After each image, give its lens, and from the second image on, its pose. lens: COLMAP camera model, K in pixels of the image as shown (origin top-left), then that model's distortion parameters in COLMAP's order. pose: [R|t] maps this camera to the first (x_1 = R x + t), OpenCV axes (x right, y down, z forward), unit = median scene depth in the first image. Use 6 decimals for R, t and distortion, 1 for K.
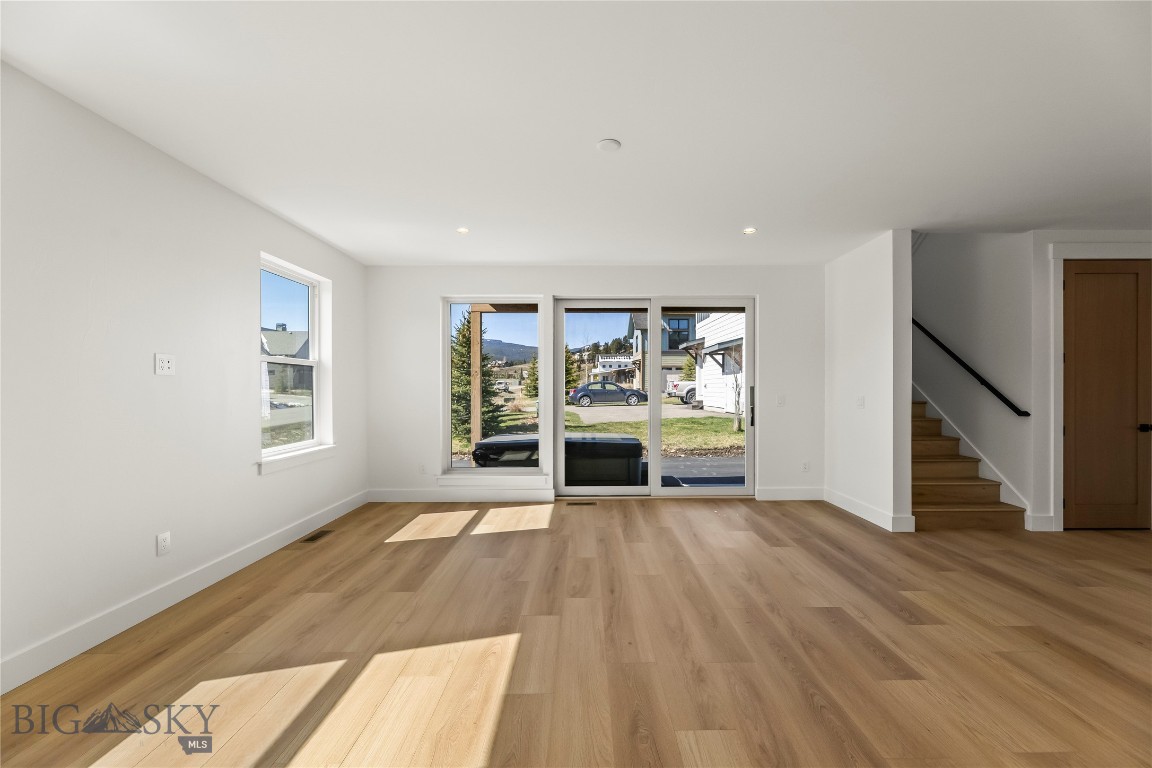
lens RADIAL K [[469.8, 0, 579.8], [0, 469.8, 392.6], [0, 0, 1]] dist [-0.000779, 0.000040]
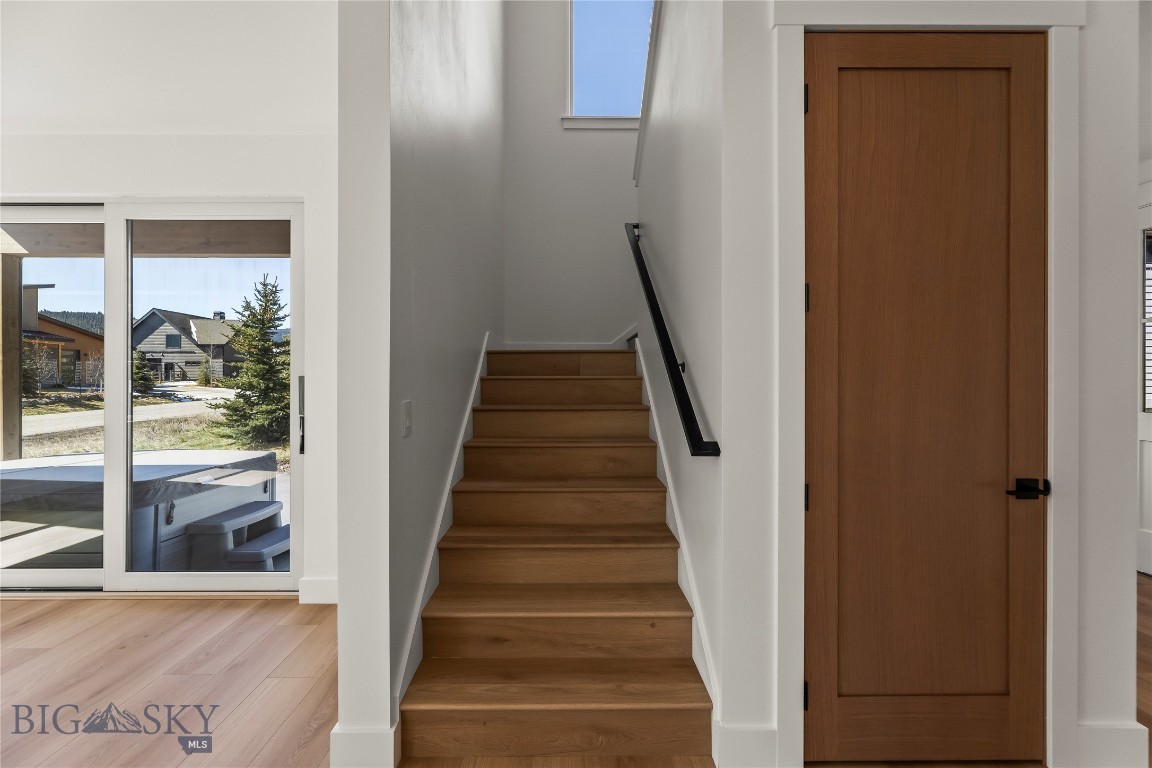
lens RADIAL K [[462.2, 0, 576.0], [0, 462.2, 384.0], [0, 0, 1]] dist [0.000041, 0.000009]
pose [[0.999992, 0.001482, 0.003592, 0.670950], [-0.001476, 0.999998, -0.001616, -0.004227], [-0.003595, 0.001610, 0.999992, 0.505527]]
